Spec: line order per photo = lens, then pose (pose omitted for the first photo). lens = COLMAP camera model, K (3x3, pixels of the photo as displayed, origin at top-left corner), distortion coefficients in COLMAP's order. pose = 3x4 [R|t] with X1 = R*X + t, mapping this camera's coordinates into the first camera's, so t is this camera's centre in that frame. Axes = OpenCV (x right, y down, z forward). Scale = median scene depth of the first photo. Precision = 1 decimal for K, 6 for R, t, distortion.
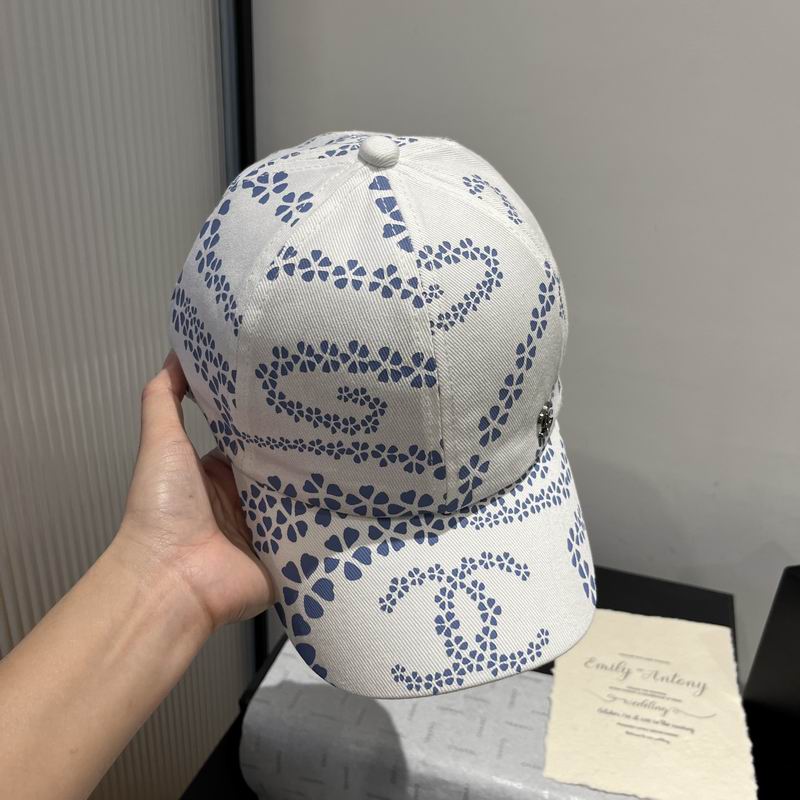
lens RADIAL K [[826.9, 0, 398.2], [0, 826.9, 393.1], [0, 0, 1]] dist [0.015942, 0.000000]
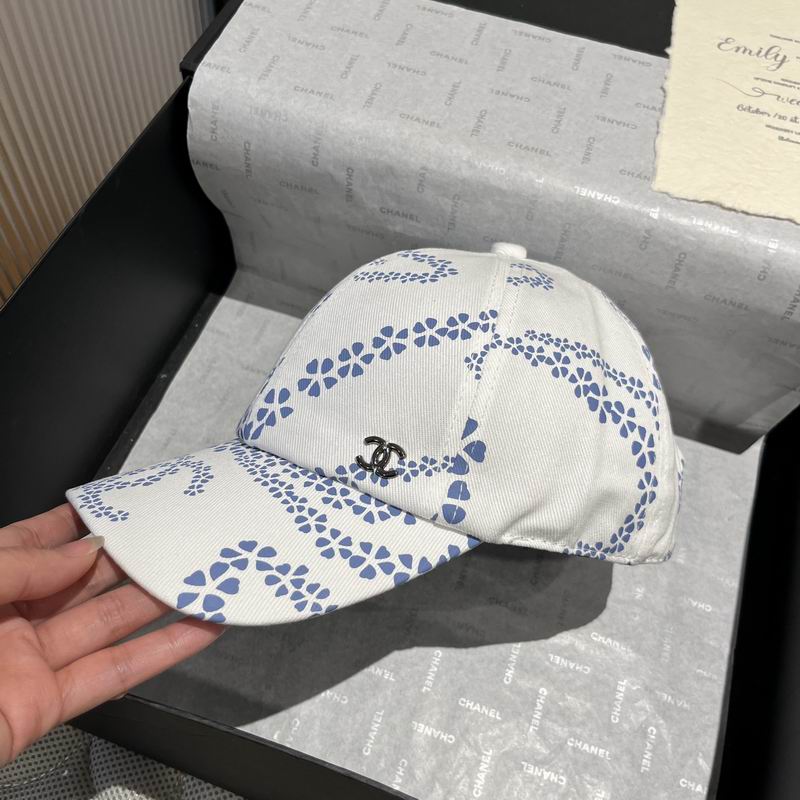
lens RADIAL K [[826.9, 0, 406.2], [0, 826.9, 402.7], [0, 0, 1]] dist [0.015942, 0.000000]
pose [[0.998187, 0.043160, 0.041948, -0.035708], [-0.059319, 0.823395, 0.564360, 0.225114], [-0.010182, -0.565825, 0.824462, 0.341481]]
